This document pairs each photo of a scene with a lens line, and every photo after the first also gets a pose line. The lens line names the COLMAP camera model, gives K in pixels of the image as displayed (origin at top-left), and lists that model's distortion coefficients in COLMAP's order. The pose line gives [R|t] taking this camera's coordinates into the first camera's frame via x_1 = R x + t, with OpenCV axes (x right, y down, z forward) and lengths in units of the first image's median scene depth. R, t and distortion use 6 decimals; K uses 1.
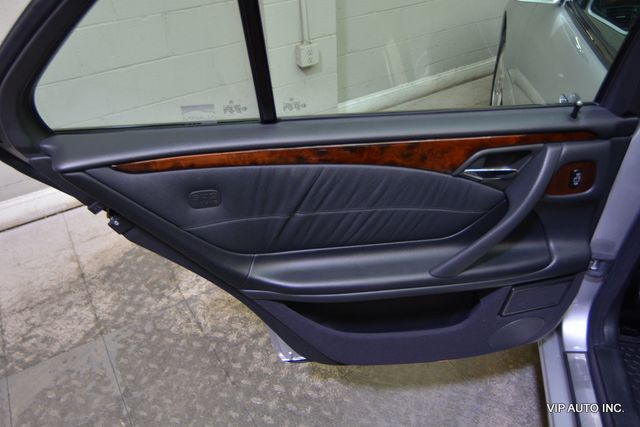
lens RADIAL K [[489.6, 0, 316.5], [0, 489.6, 196.2], [0, 0, 1]] dist [-0.010265, 0.010054]
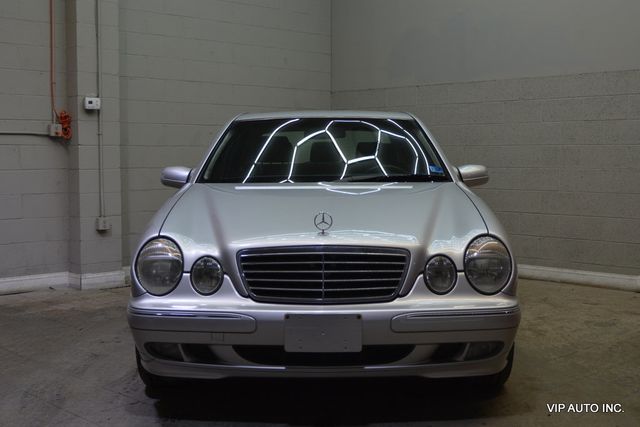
lens RADIAL K [[840.9, 0, 321.4], [0, 840.9, 215.8], [0, 0, 1]] dist [-0.016645, 0.000000]
pose [[0.976436, 0.033935, 0.213123, 0.100408], [0.078733, 0.863476, -0.498208, 1.218981], [-0.200934, 0.503248, 0.840457, -1.648340]]
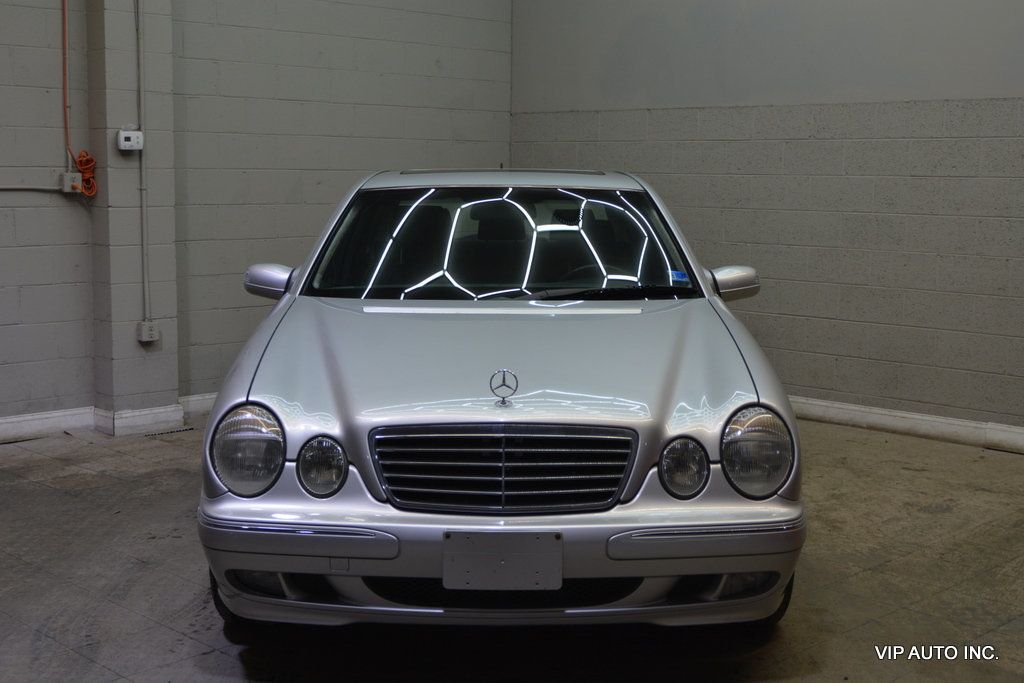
lens RADIAL K [[1345.4, 0, 512.7], [0, 1345.4, 343.3], [0, 0, 1]] dist [-0.016645, 0.000000]
pose [[0.972014, 0.031005, 0.232870, 0.073442], [0.079117, 0.890145, -0.448756, 1.136104], [-0.221202, 0.454621, 0.862780, -1.736520]]
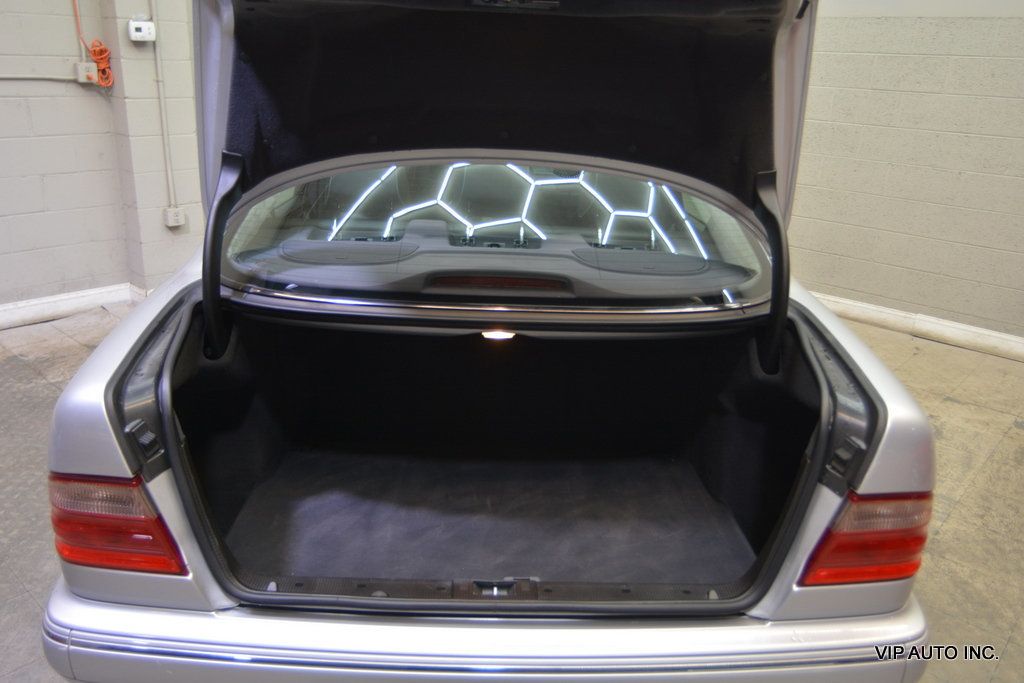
lens RADIAL K [[783.3, 0, 501.5], [0, 783.3, 325.8], [0, 0, 1]] dist [-0.010265, 0.010054]
pose [[0.957662, -0.006568, 0.287819, 0.192242], [0.079870, 0.966557, -0.243698, 0.488950], [-0.276593, 0.256368, 0.926160, -0.897798]]
